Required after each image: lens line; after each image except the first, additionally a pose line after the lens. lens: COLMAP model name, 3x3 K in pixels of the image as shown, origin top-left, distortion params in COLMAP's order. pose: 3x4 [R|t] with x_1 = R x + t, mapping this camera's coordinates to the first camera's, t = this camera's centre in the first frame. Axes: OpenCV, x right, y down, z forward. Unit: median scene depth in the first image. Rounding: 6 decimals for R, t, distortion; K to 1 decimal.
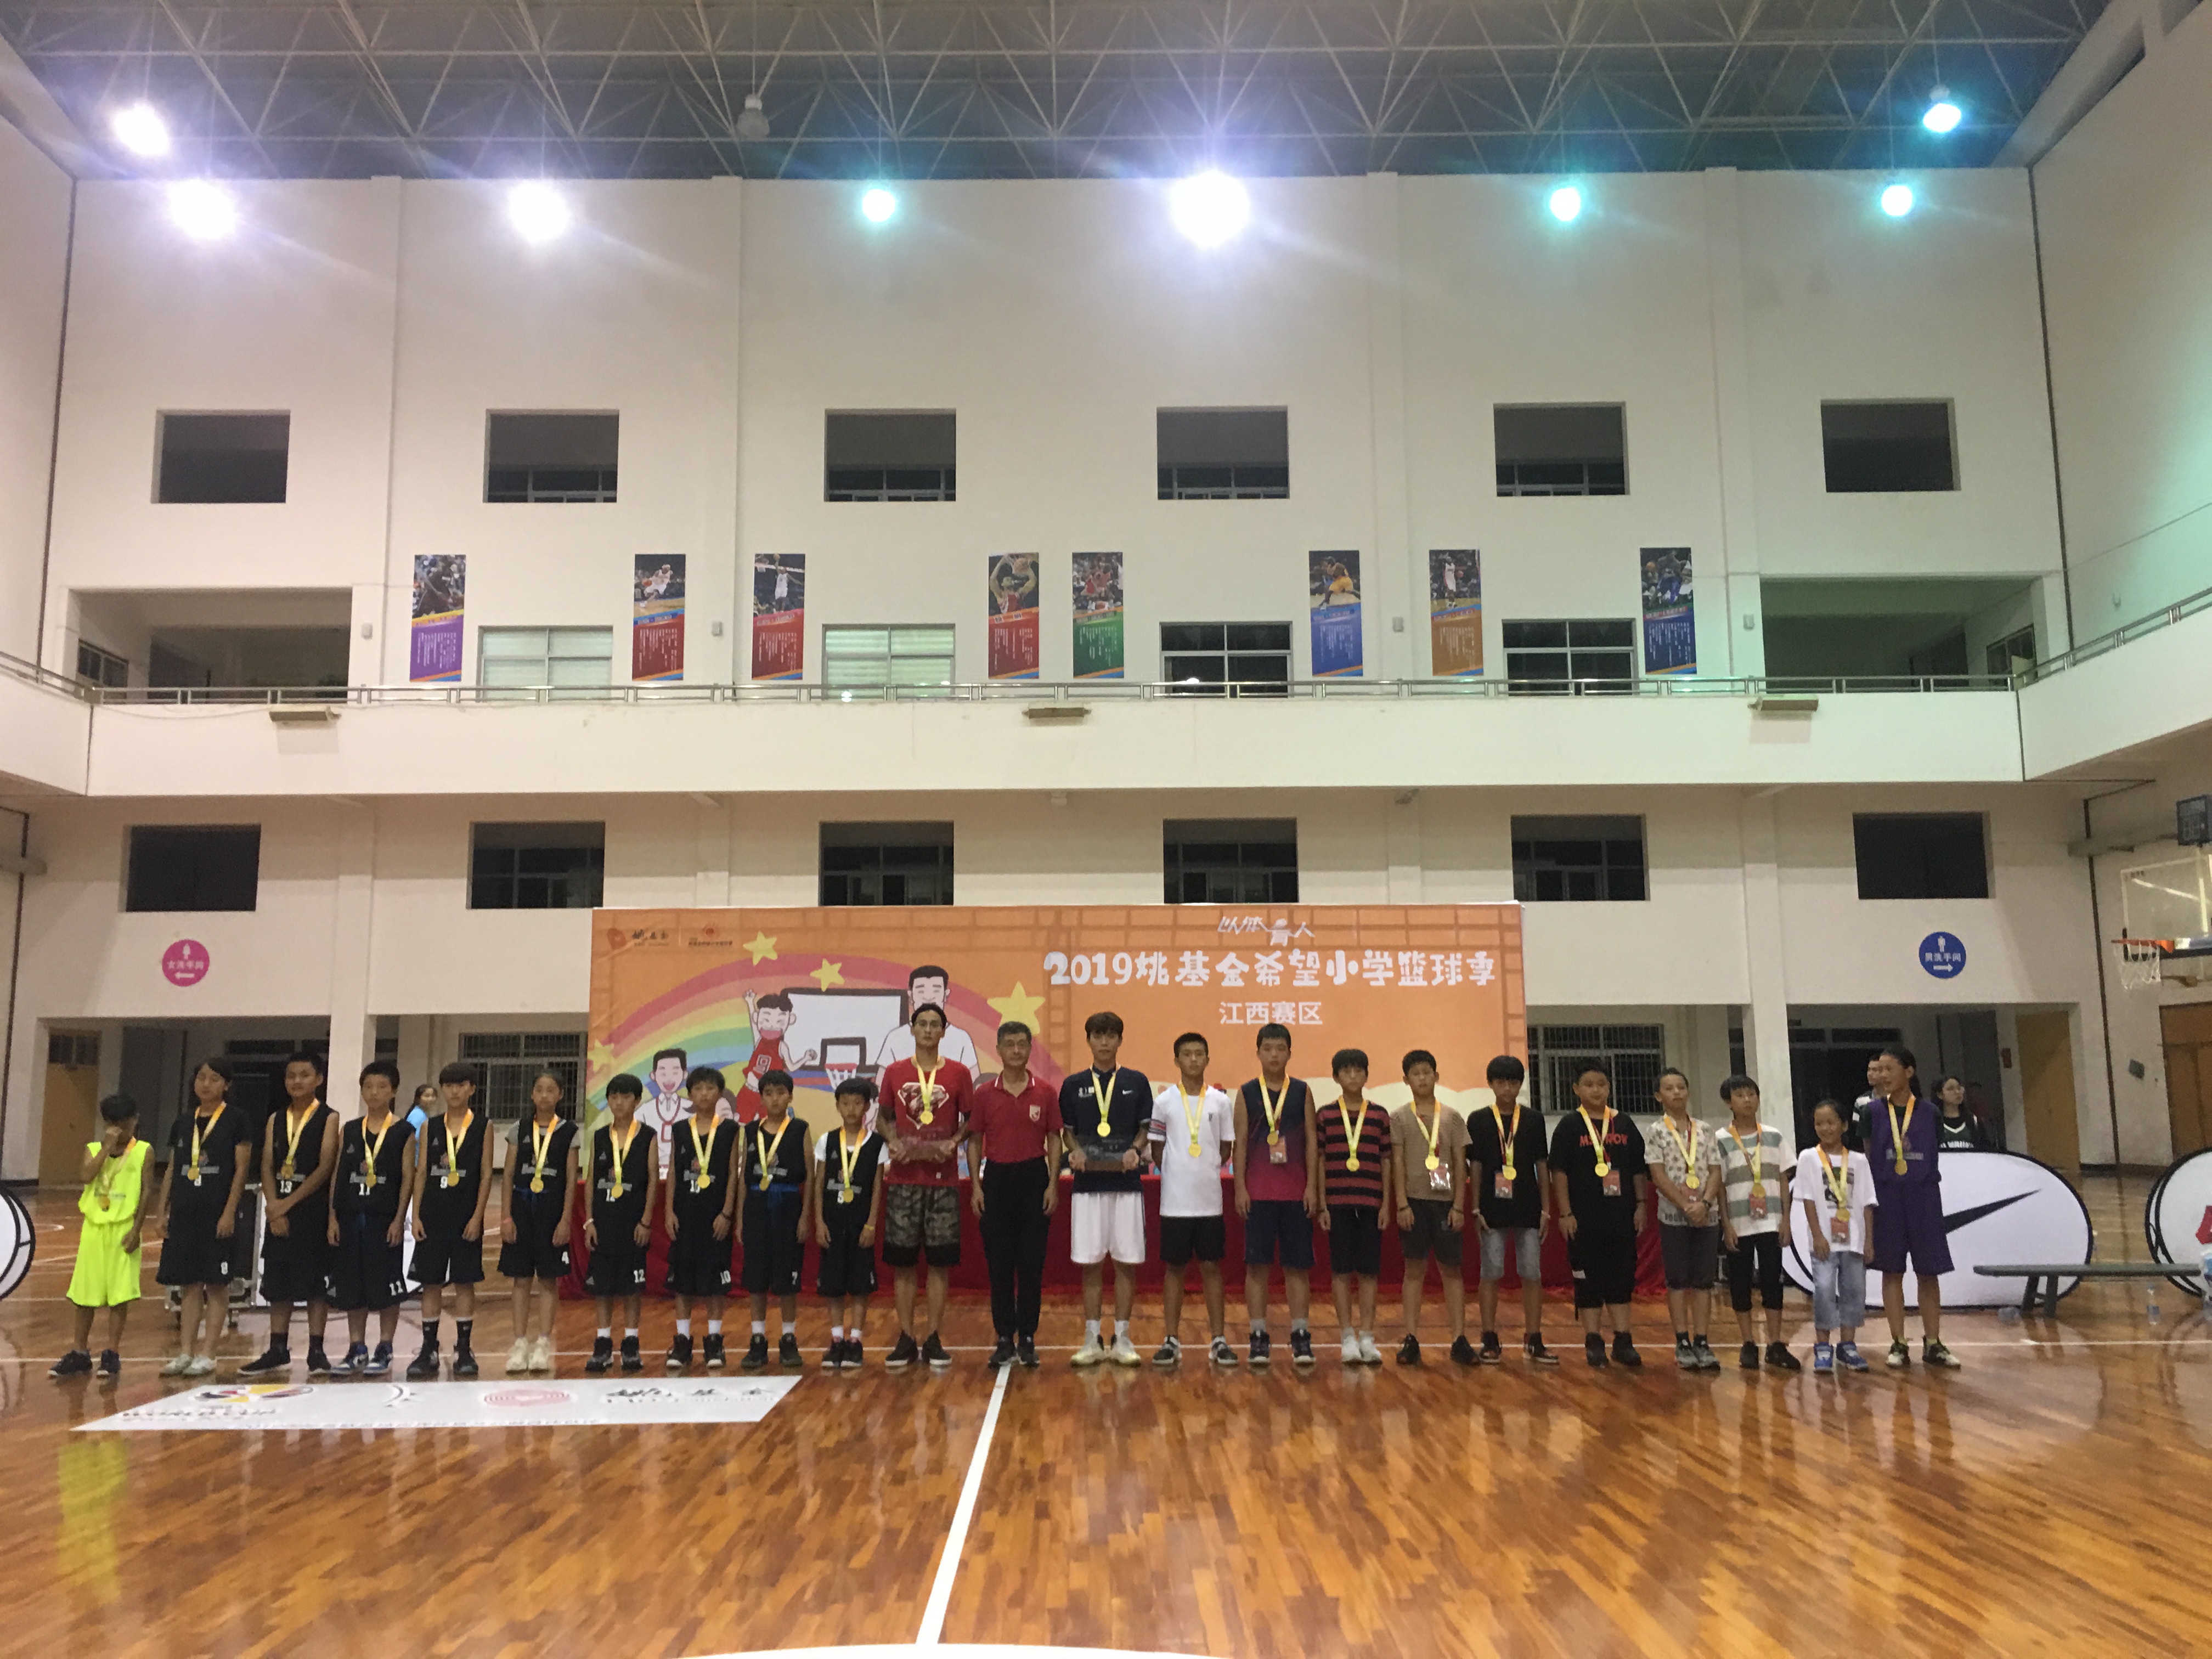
lens RADIAL K [[1837.8, 0, 1106.0], [0, 1837.8, 829.5], [0, 0, 1]] dist [0.050791, -0.041428]
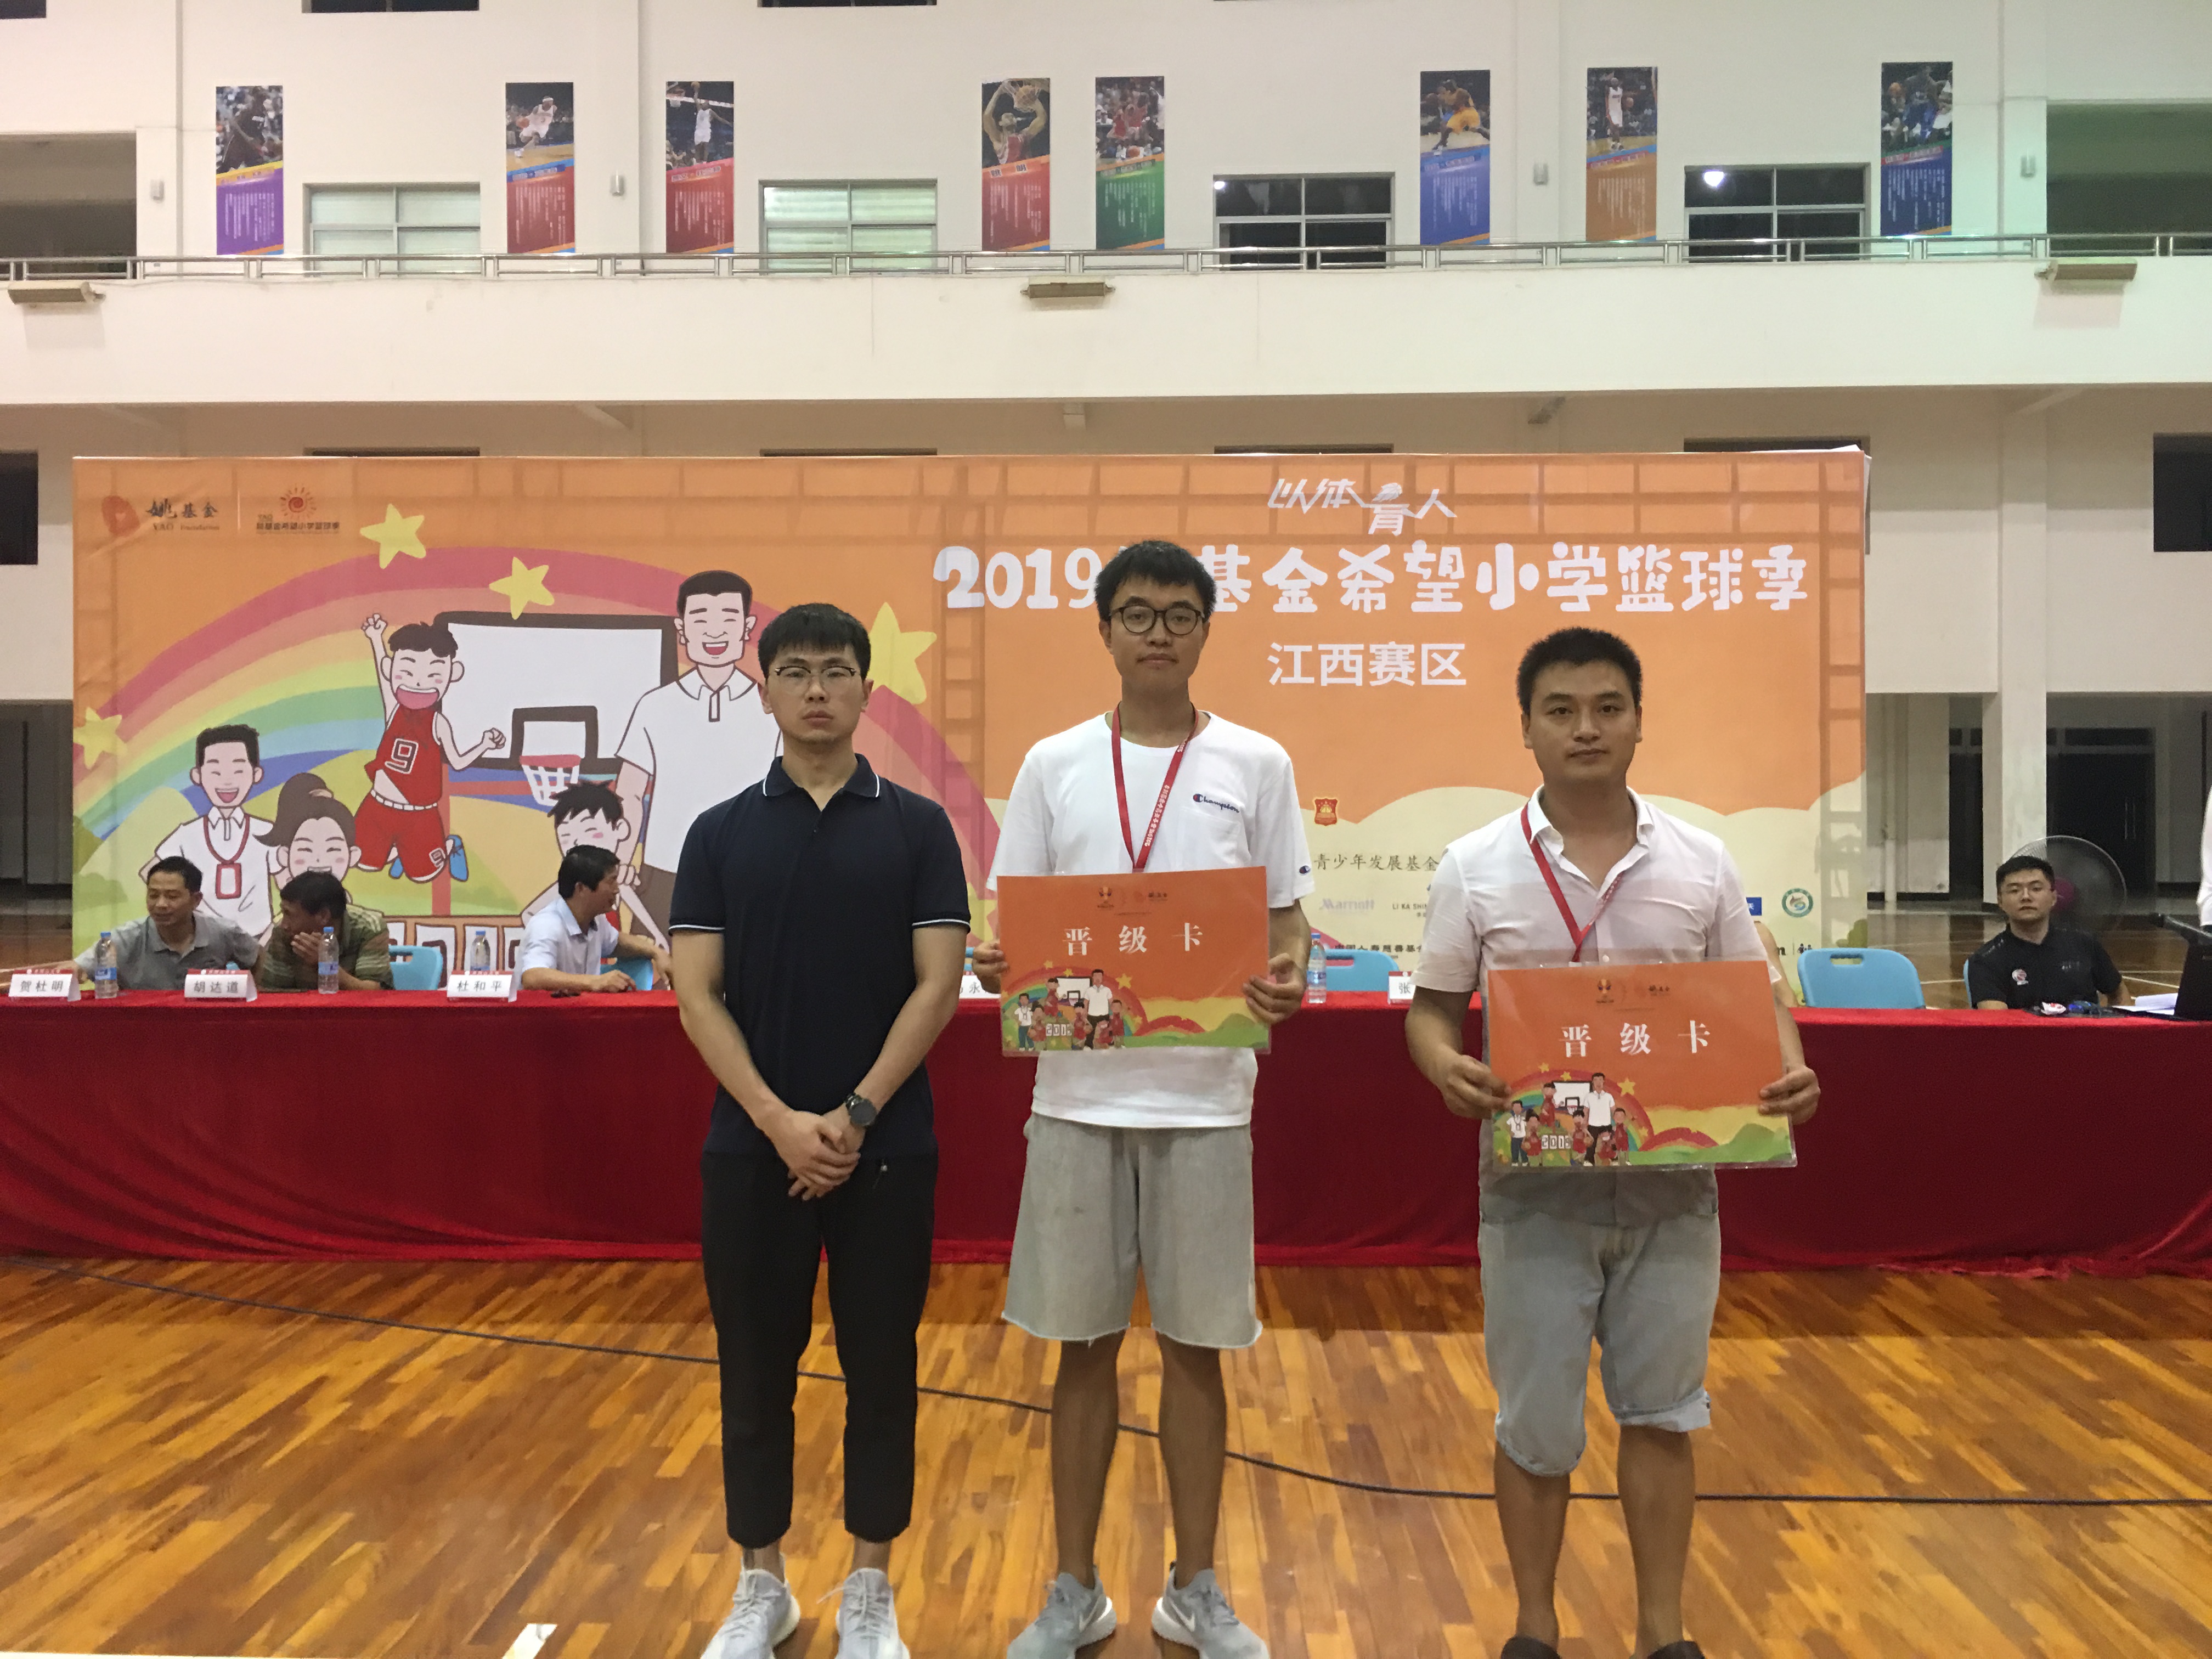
lens RADIAL K [[1837.8, 0, 1106.0], [0, 1837.8, 829.5], [0, 0, 1]] dist [0.050791, -0.041428]
pose [[0.999163, 0.006151, -0.040430, 0.017874], [0.000214, 0.987823, 0.155579, 0.031440], [0.040895, -0.155458, 0.986996, 0.229566]]
